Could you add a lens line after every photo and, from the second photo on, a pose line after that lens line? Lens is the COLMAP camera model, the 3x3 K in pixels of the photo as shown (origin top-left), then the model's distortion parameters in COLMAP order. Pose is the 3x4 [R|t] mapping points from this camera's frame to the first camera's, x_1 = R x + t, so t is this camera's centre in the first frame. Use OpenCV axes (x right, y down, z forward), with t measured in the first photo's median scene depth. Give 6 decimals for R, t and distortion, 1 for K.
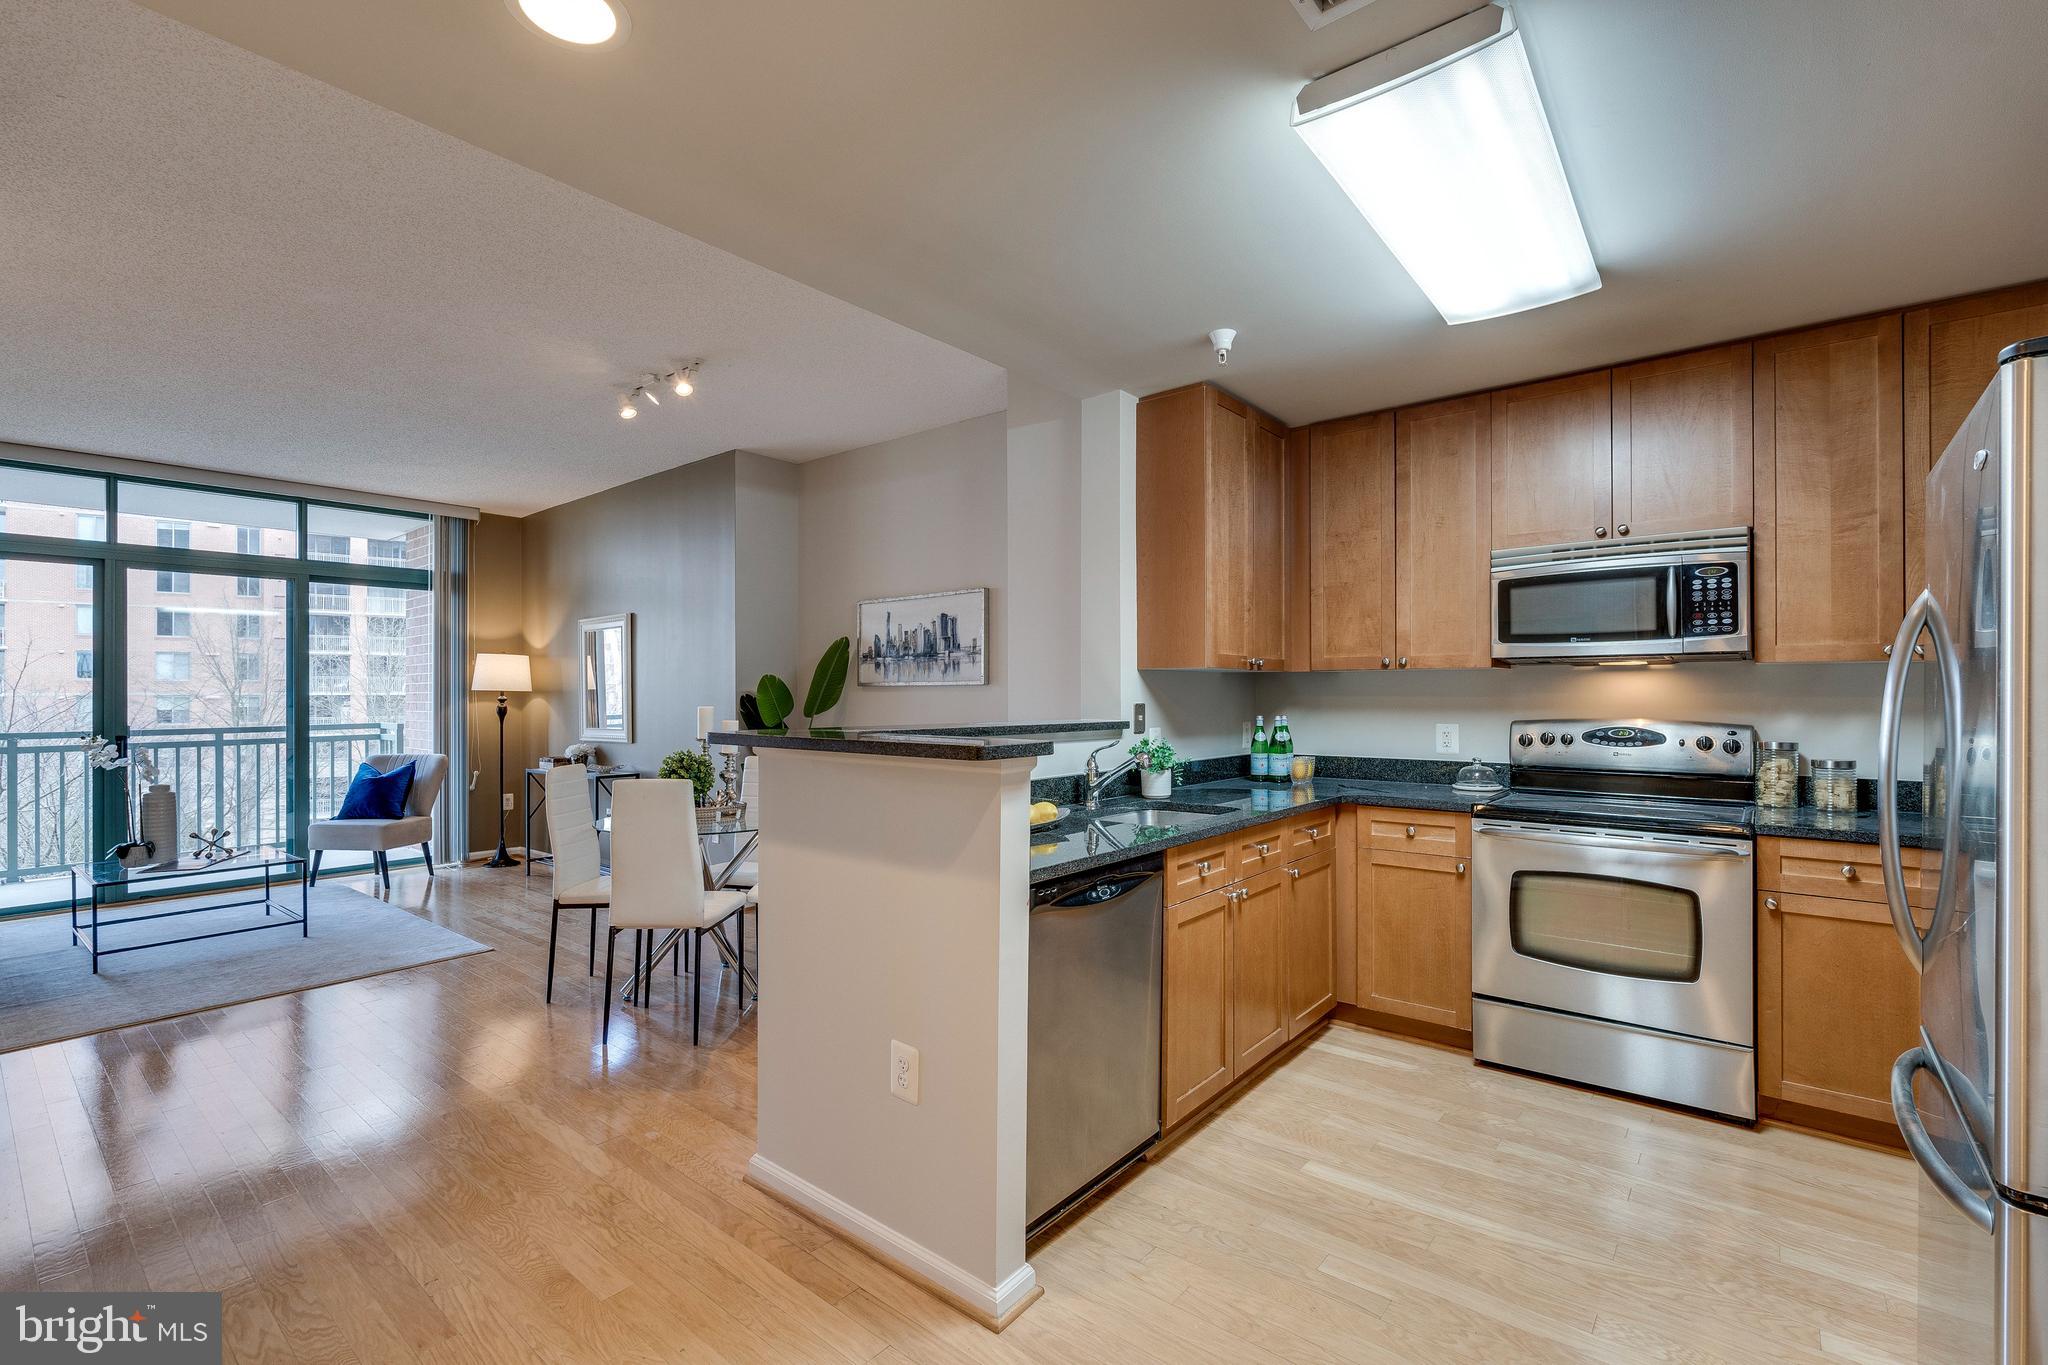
lens RADIAL K [[904.1, 0, 1041.5], [0, 904.1, 684.3], [0, 0, 1]] dist [0.001229, -0.000238]
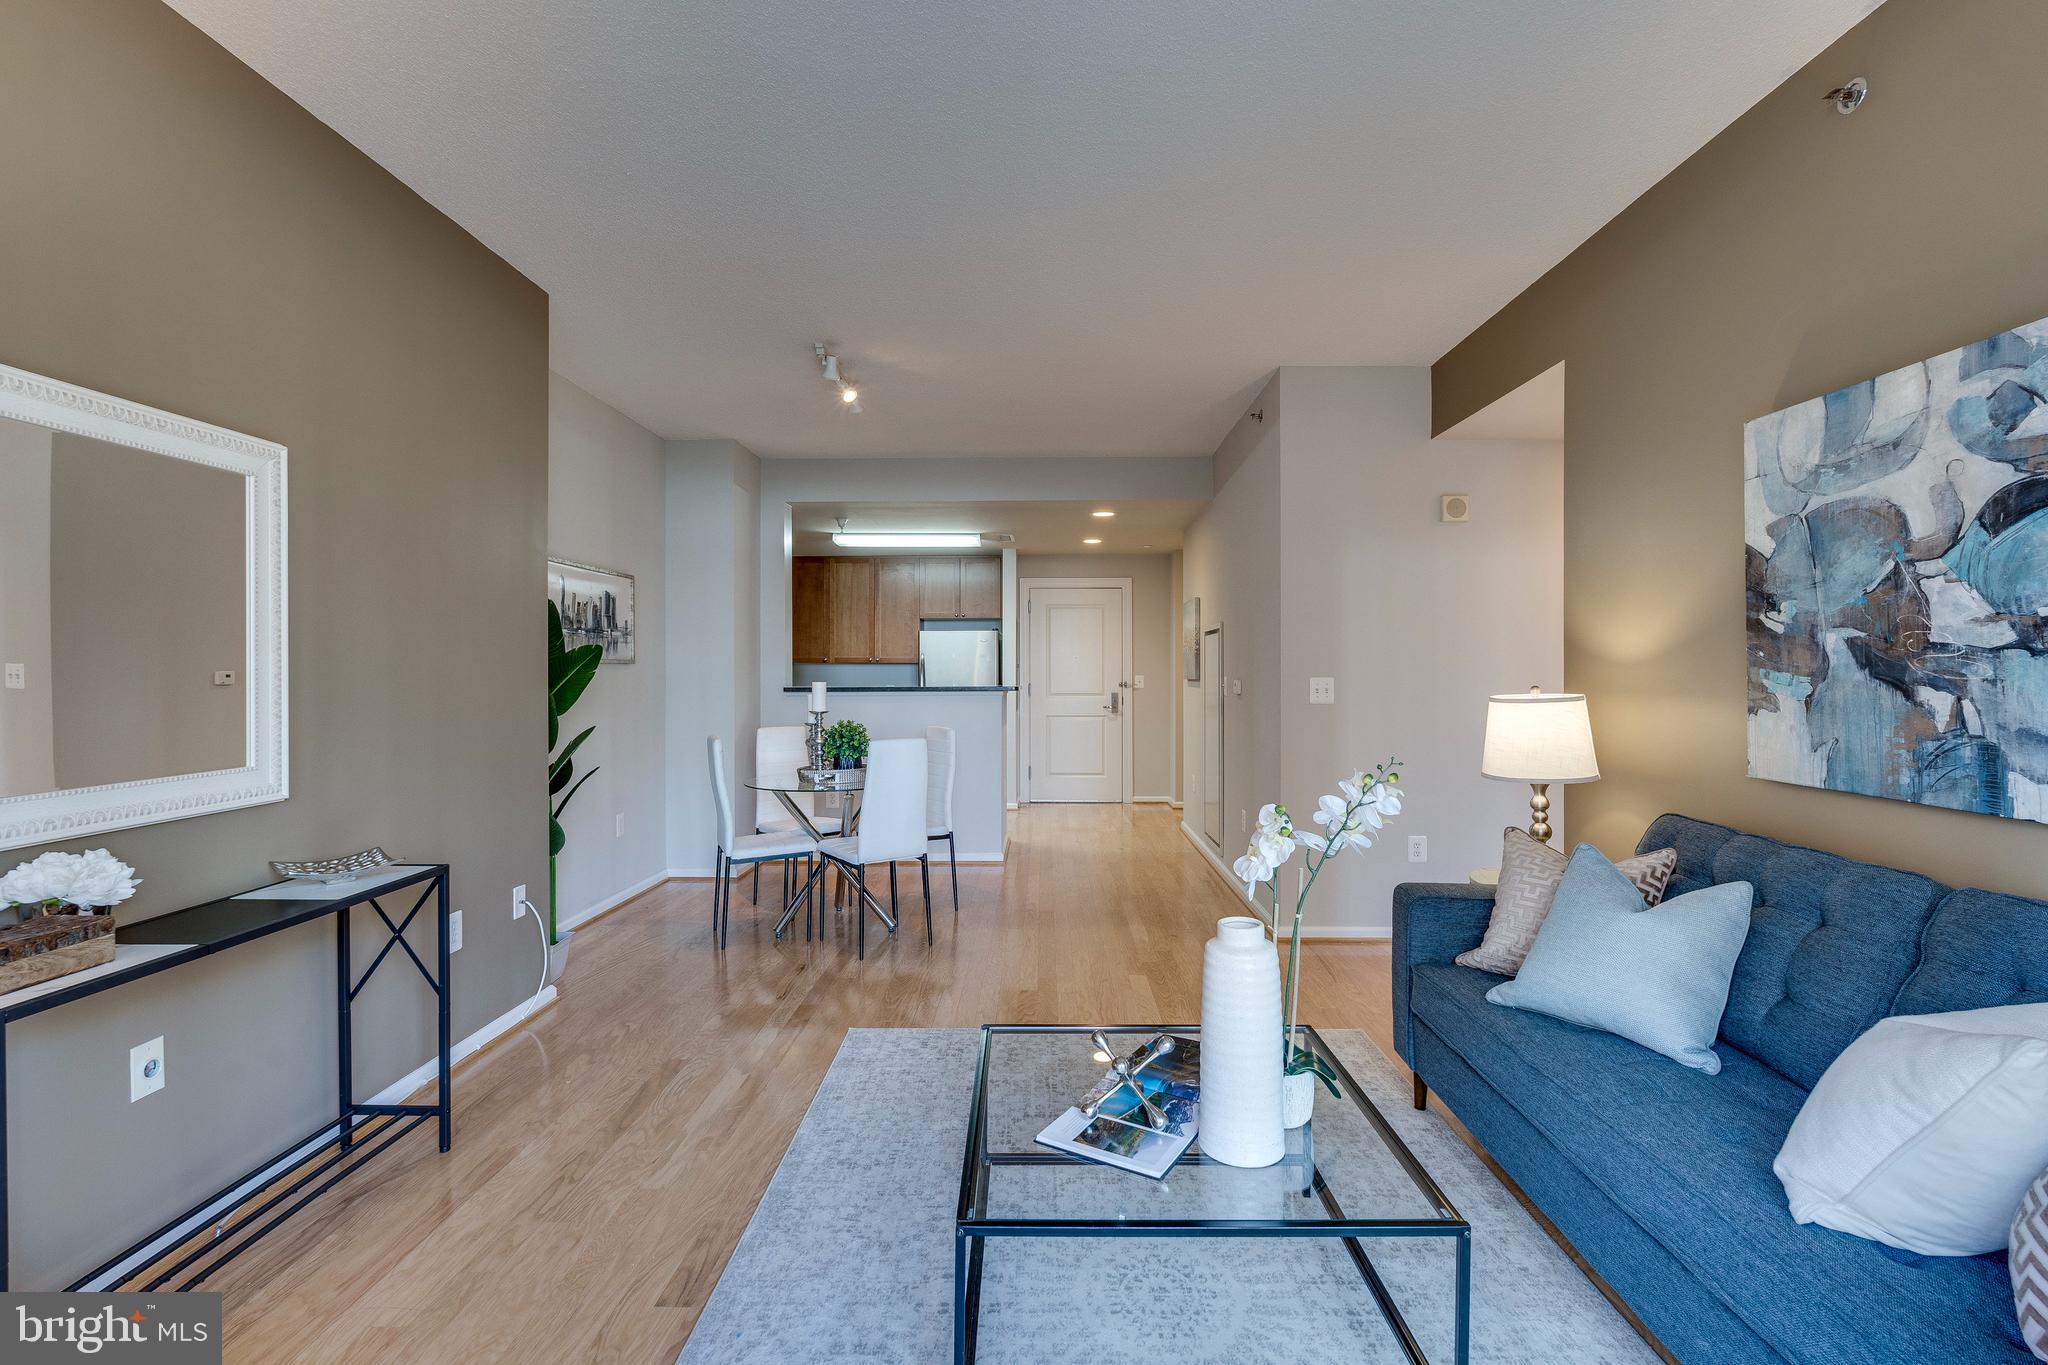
lens RADIAL K [[904.1, 0, 1021.0], [0, 904.1, 674.1], [0, 0, 1]] dist [0.001229, -0.000238]
pose [[-0.609702, 0.005010, 0.792615, -1.686635], [-0.002600, 0.999962, -0.008320, 0.028668], [-0.792627, -0.007134, -0.609665, 1.798406]]
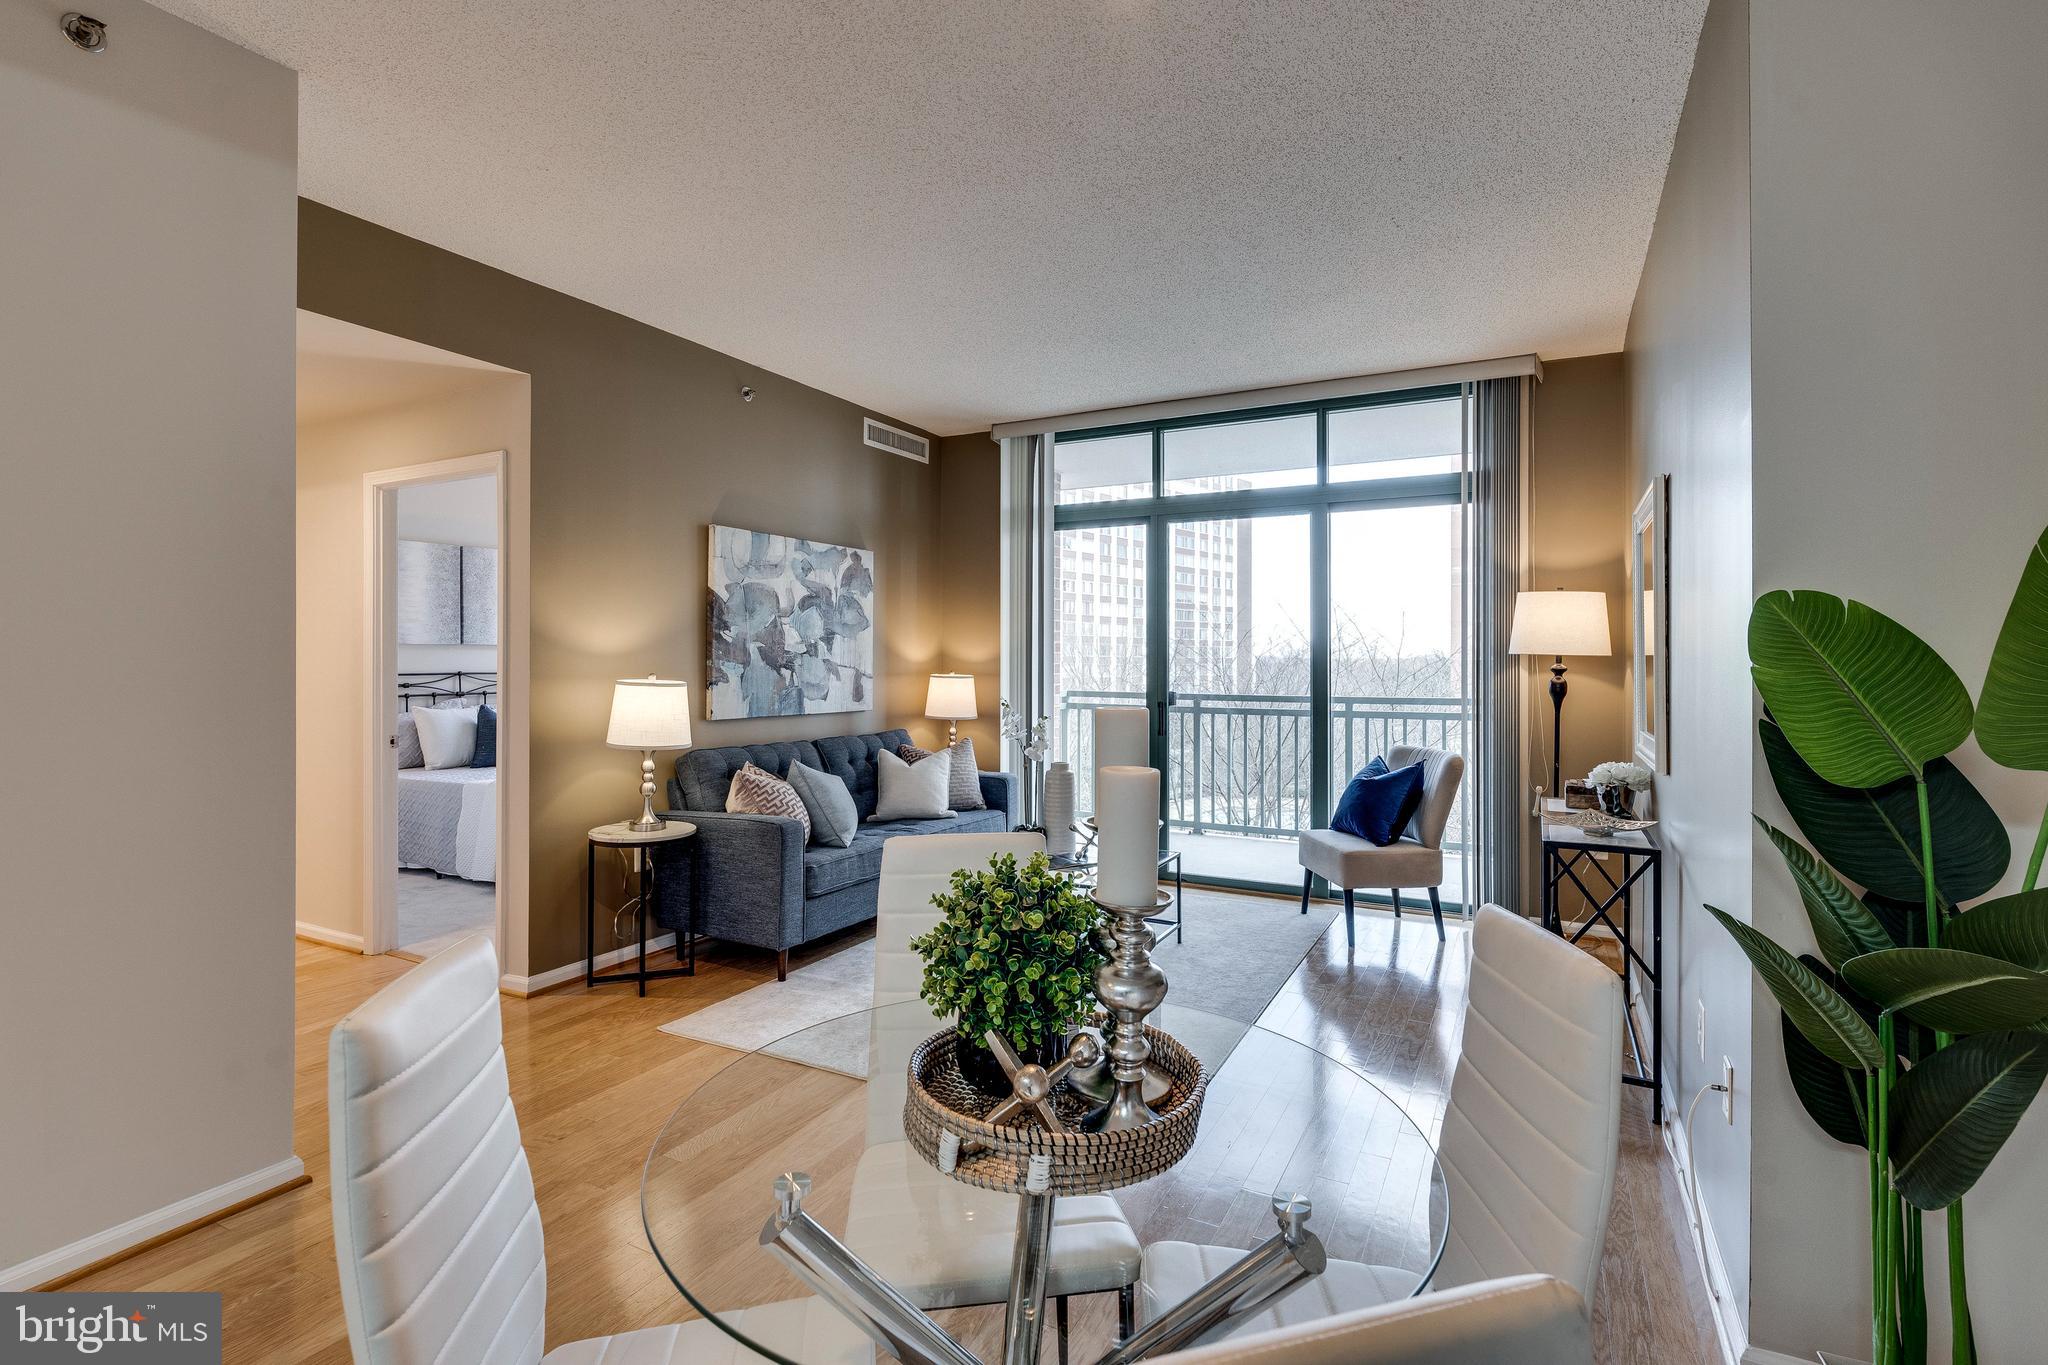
lens RADIAL K [[951.0, 0, 1036.6], [0, 951.0, 665.6], [0, 0, 1]] dist [-0.005055, -0.000121]
pose [[0.191058, 0.011295, -0.981514, -0.117398], [0.004530, 0.999913, 0.012388, 0.010732], [0.981568, -0.006814, 0.190990, 1.133202]]
